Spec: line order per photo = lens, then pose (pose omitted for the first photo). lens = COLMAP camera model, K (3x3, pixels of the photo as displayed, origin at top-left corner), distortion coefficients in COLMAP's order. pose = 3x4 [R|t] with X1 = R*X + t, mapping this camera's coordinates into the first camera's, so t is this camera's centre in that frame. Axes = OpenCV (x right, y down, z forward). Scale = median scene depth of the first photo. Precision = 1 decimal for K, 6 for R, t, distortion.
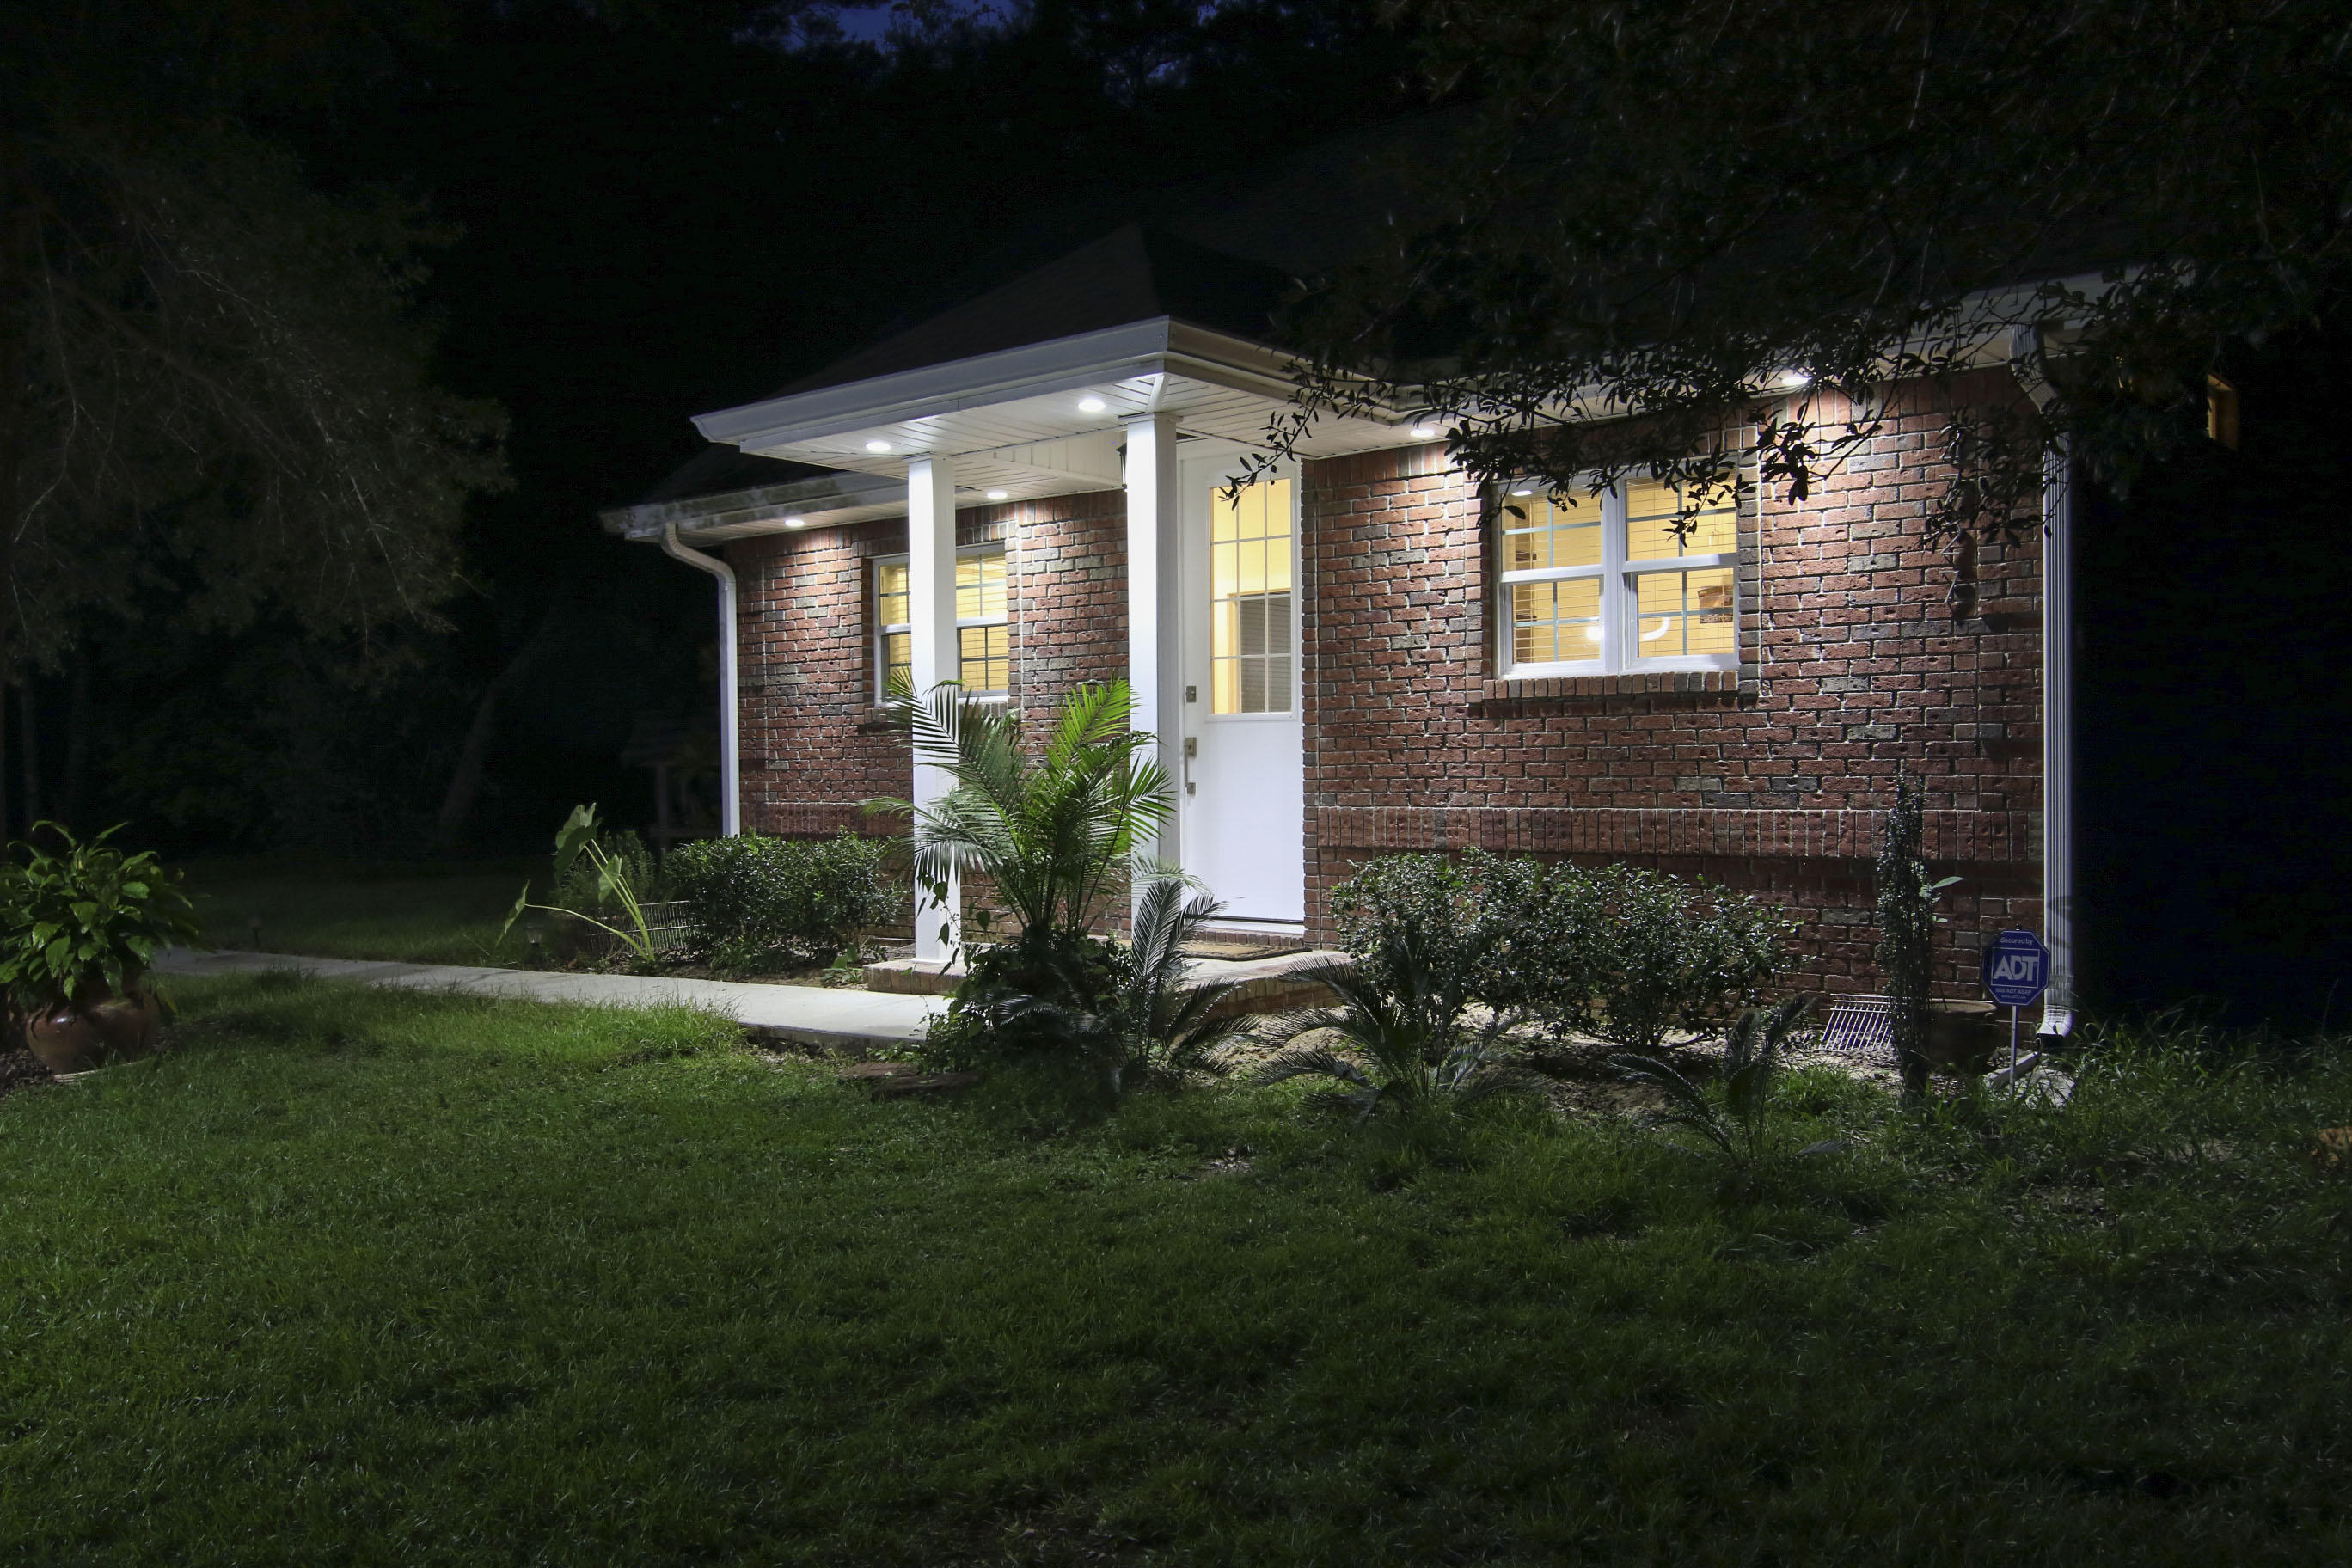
lens RADIAL K [[1863.4, 0, 1182.8], [0, 1863.4, 780.2], [0, 0, 1]] dist [-0.011987, -0.000356]
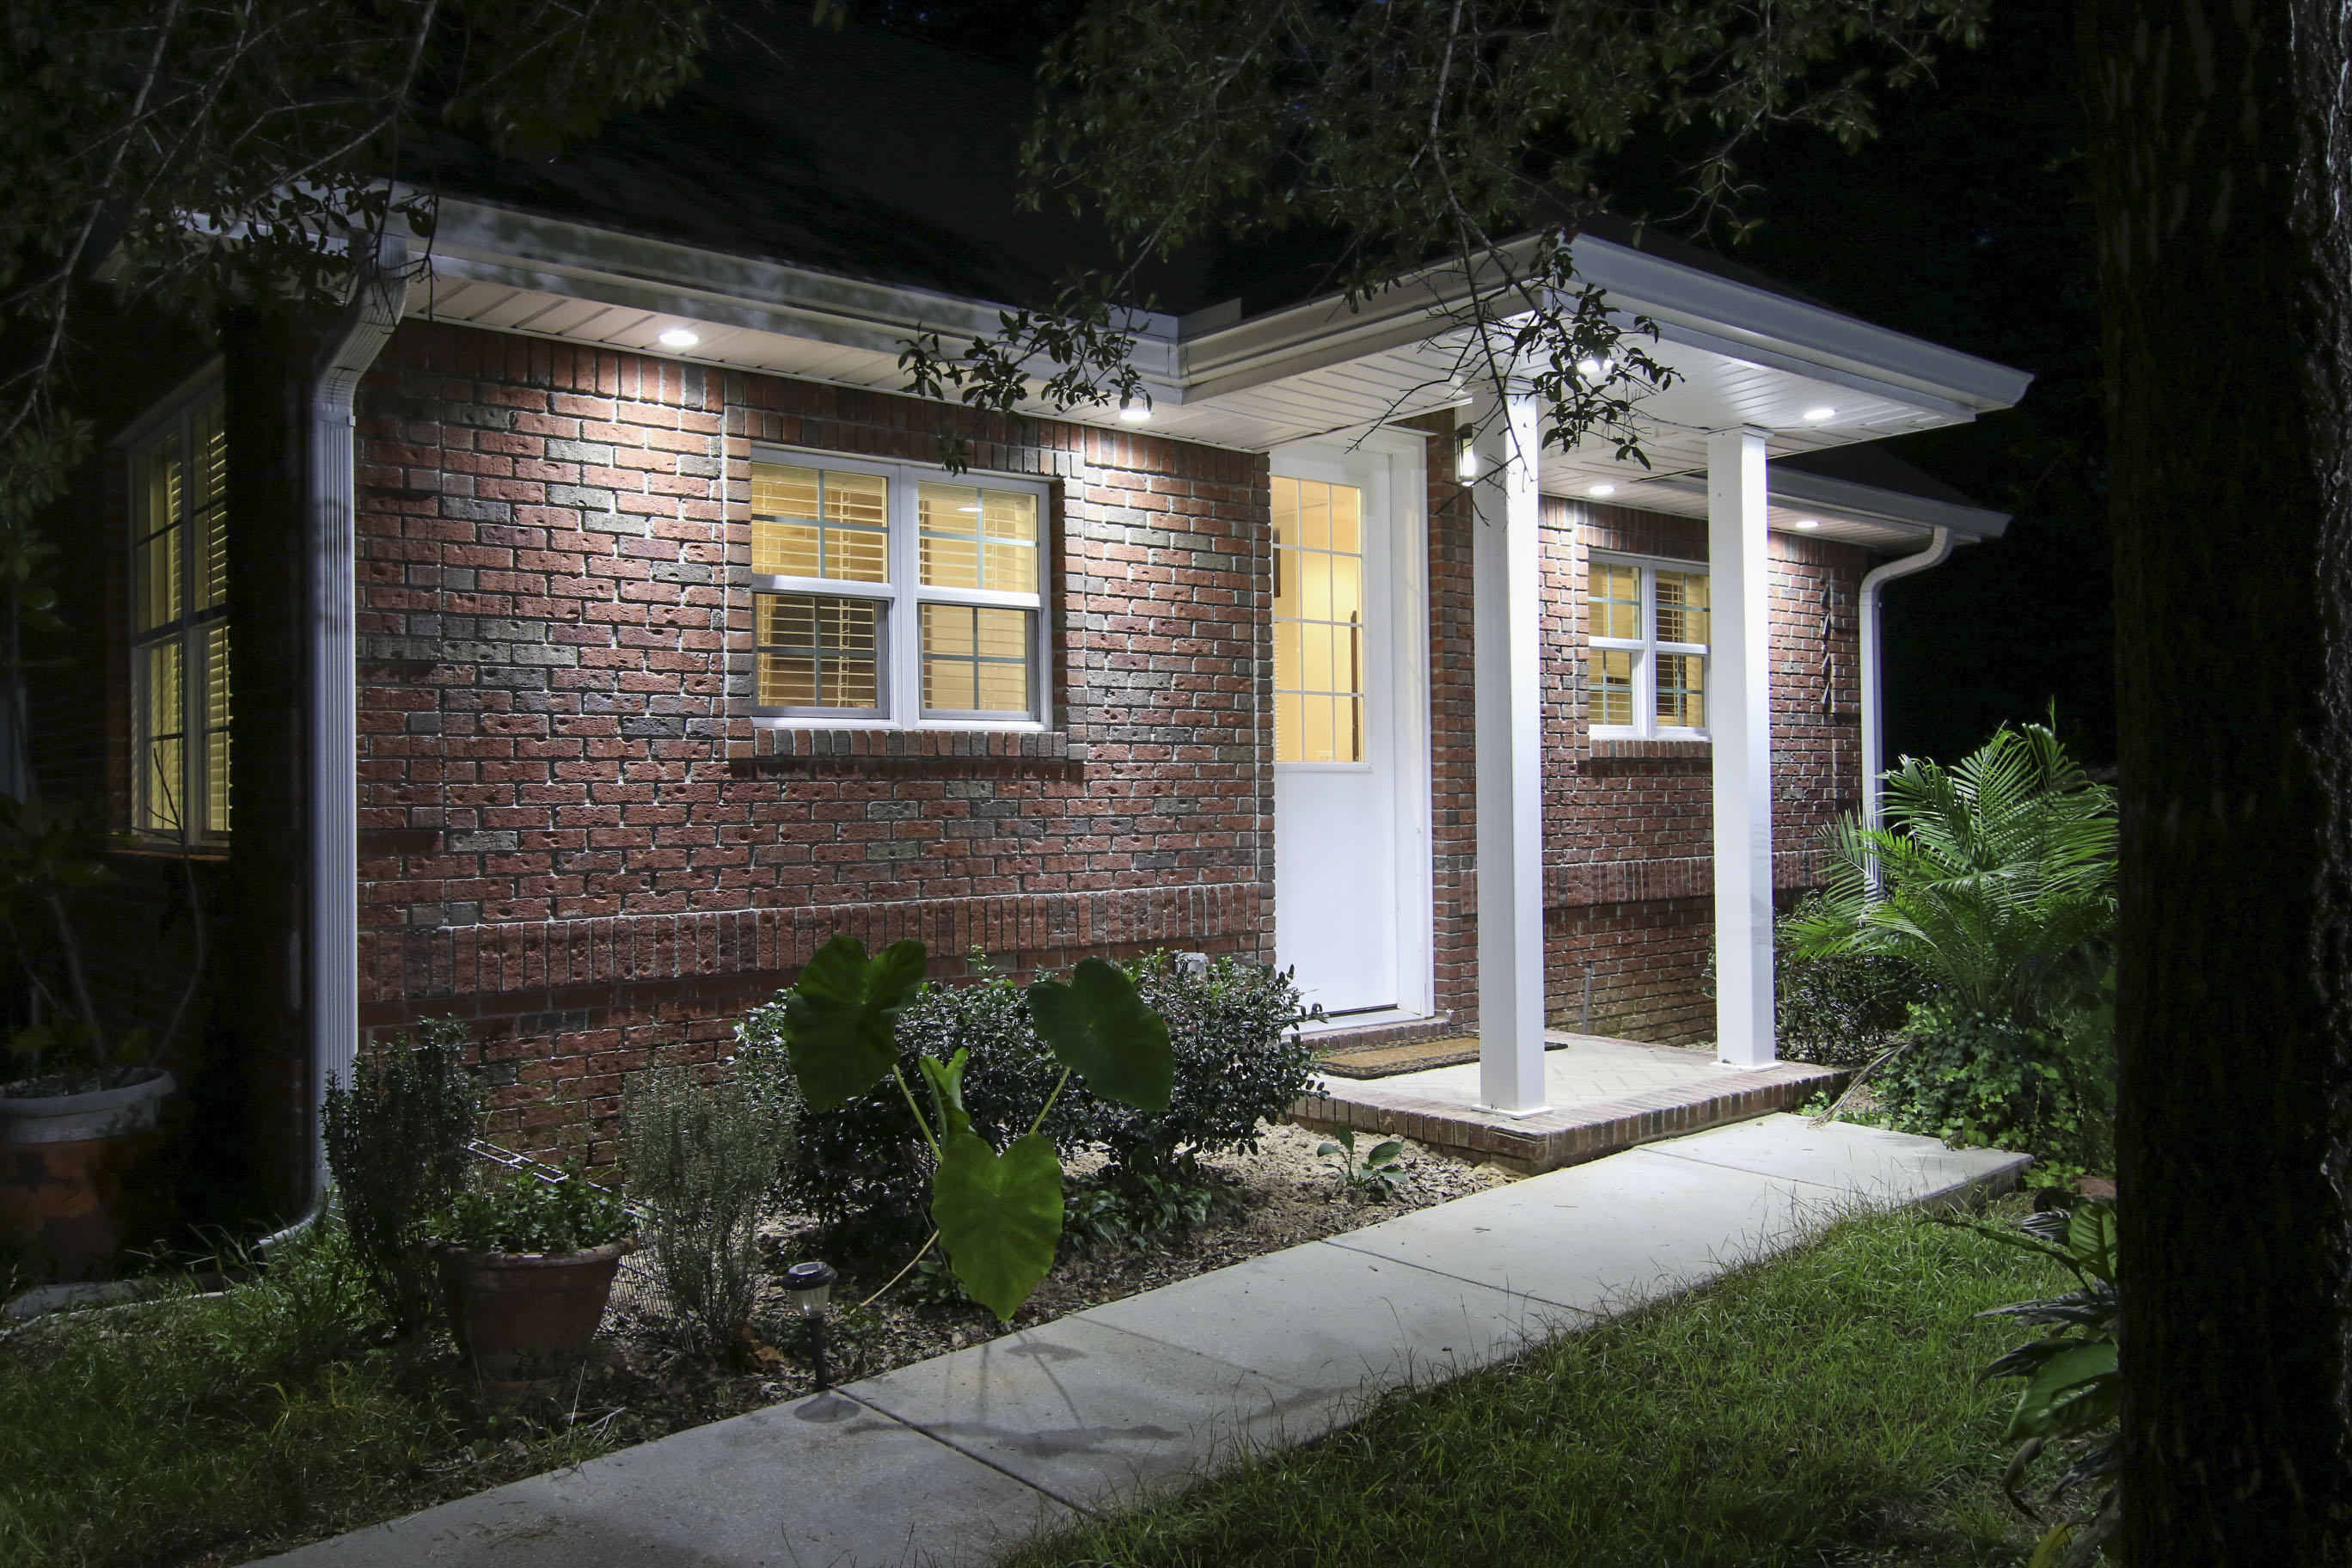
lens RADIAL K [[1811.4, 0, 1178.5], [0, 1811.4, 786.8], [0, 0, 1]] dist [0.002726, 0.004051]
pose [[0.167830, 0.011981, 0.985743, -0.849799], [0.017722, 0.999728, -0.015168, -0.015940], [-0.985657, 0.020015, 0.167572, 1.040880]]
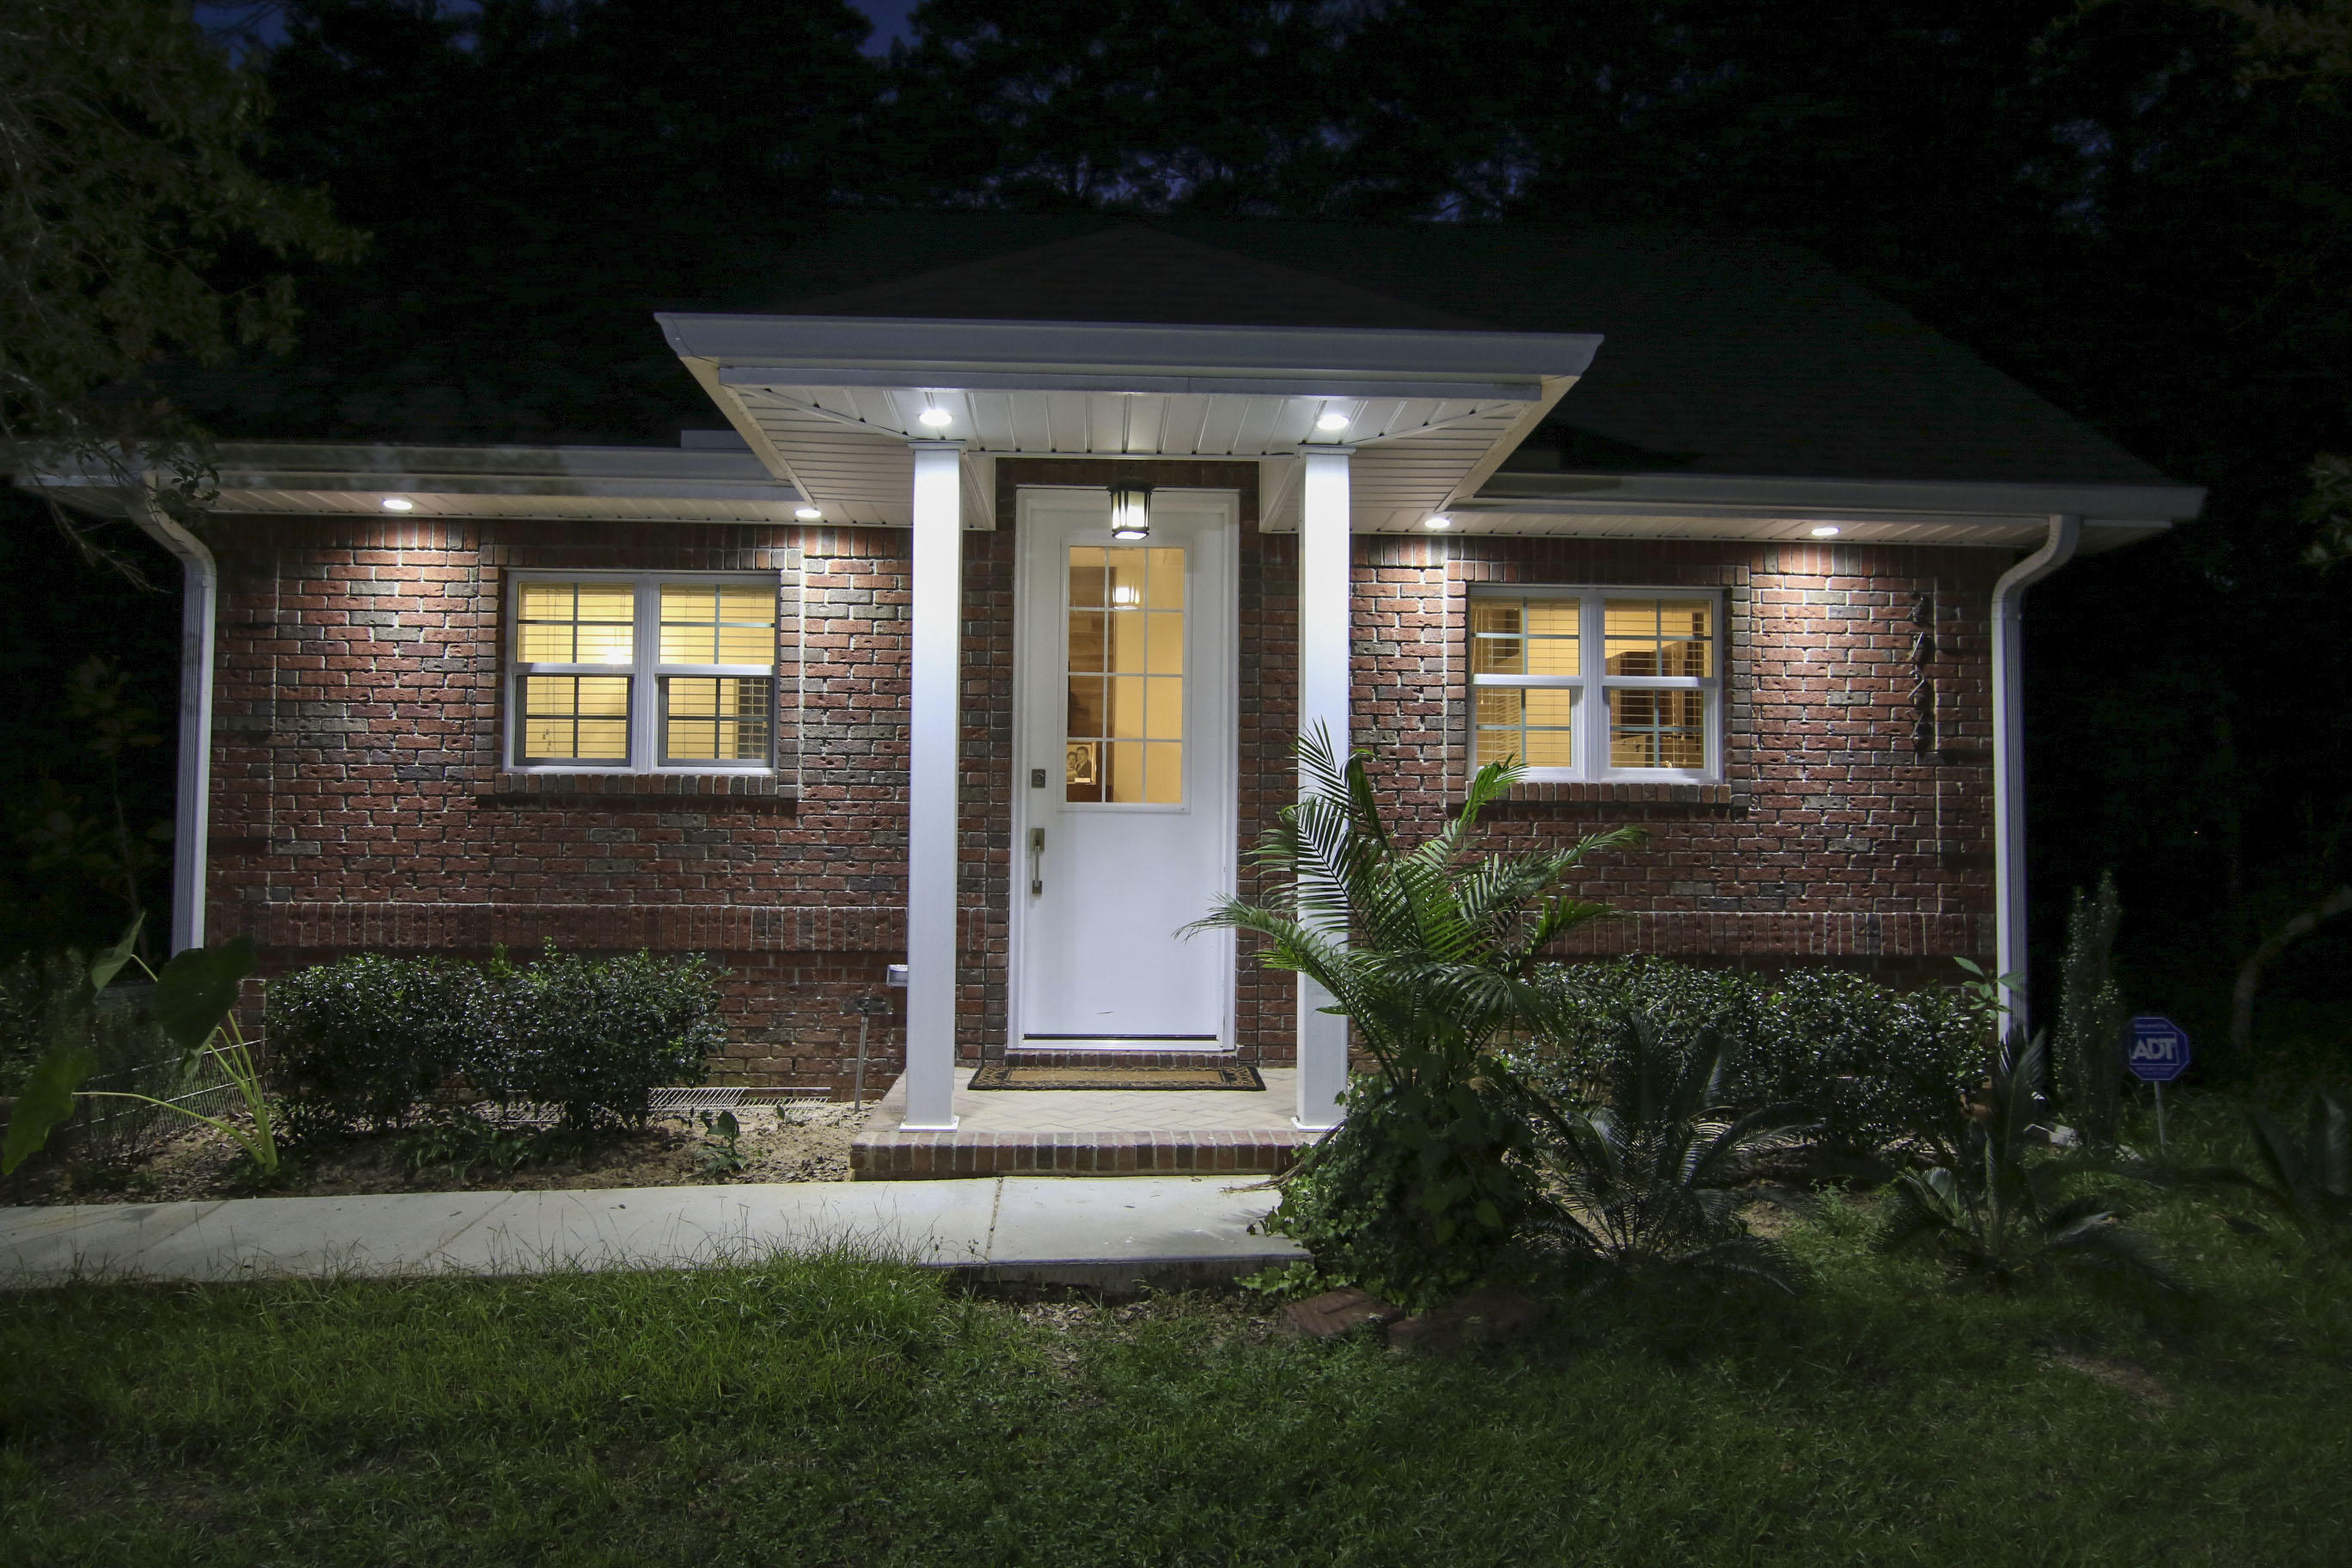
lens RADIAL K [[1525.5, 0, 1173.4], [0, 1525.5, 781.2], [0, 0, 1]] dist [-0.002543, -0.000415]
pose [[0.739190, 0.047426, 0.671825, -0.488792], [-0.011147, 0.998243, -0.058204, -0.004738], [-0.673404, 0.035534, 0.738420, 0.499273]]
